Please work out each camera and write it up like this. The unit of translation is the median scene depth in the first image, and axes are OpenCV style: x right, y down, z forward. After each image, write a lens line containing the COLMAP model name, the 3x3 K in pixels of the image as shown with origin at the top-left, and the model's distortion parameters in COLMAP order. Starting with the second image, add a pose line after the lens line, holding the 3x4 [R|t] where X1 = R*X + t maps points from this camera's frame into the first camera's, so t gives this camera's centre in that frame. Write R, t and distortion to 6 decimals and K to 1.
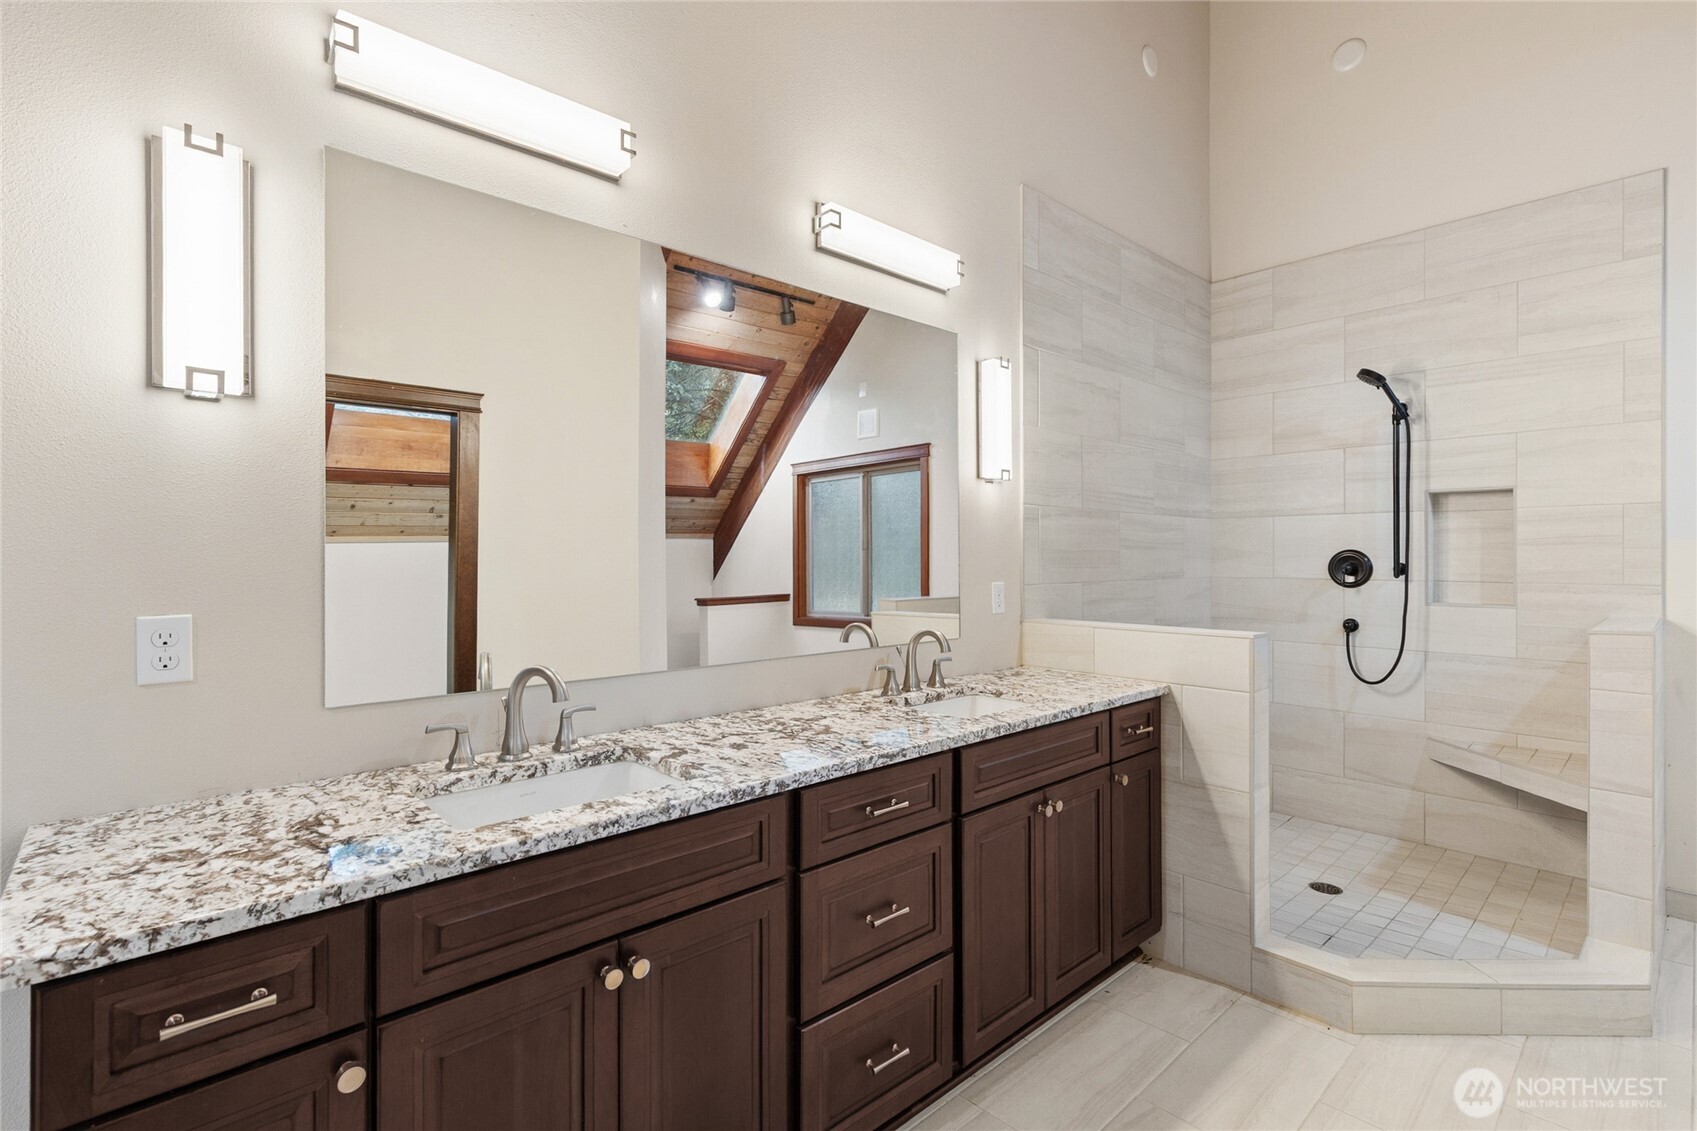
lens RADIAL K [[777.0, 0, 843.2], [0, 777.0, 557.2], [0, 0, 1]] dist [0.007550, -0.002196]
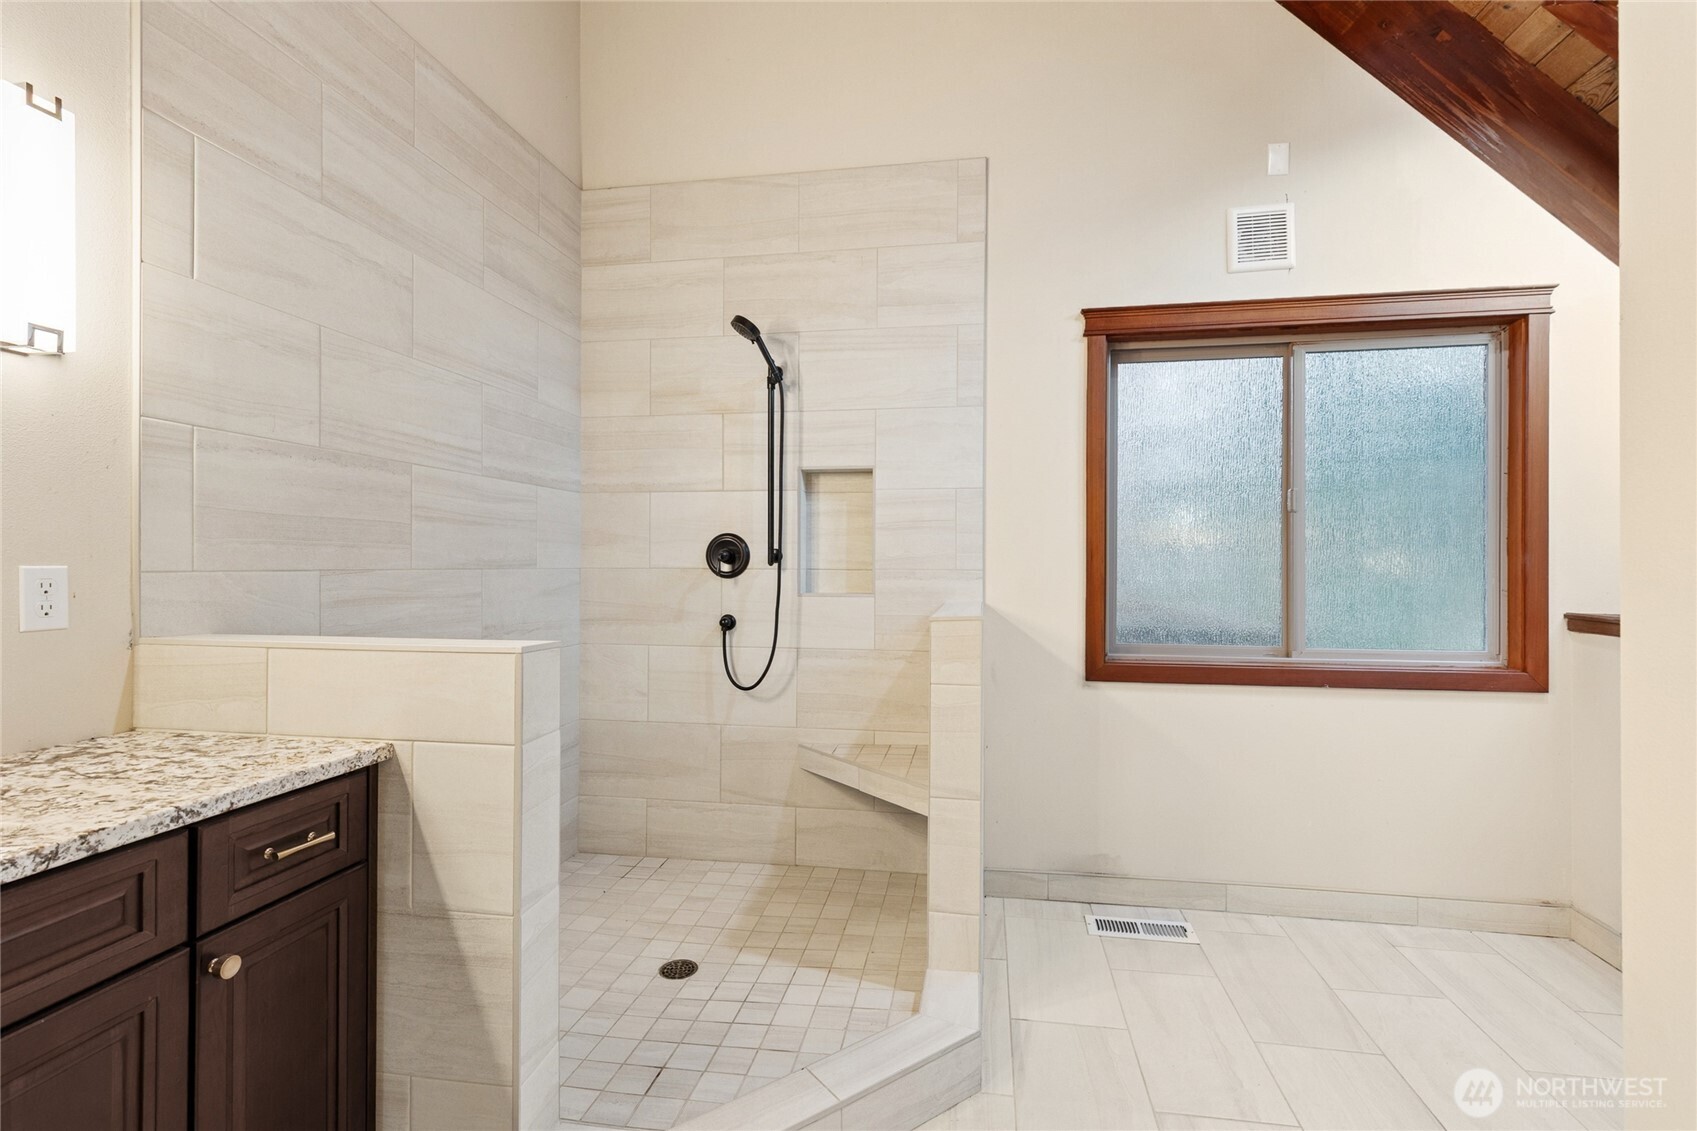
lens RADIAL K [[777.0, 0, 851.9], [0, 777.0, 564.3], [0, 0, 1]] dist [0.007550, -0.002196]
pose [[0.789509, 0.003728, 0.613728, 0.266580], [-0.005055, 0.999987, 0.000429, 0.025902], [-0.613718, -0.003442, 0.789518, 0.278318]]
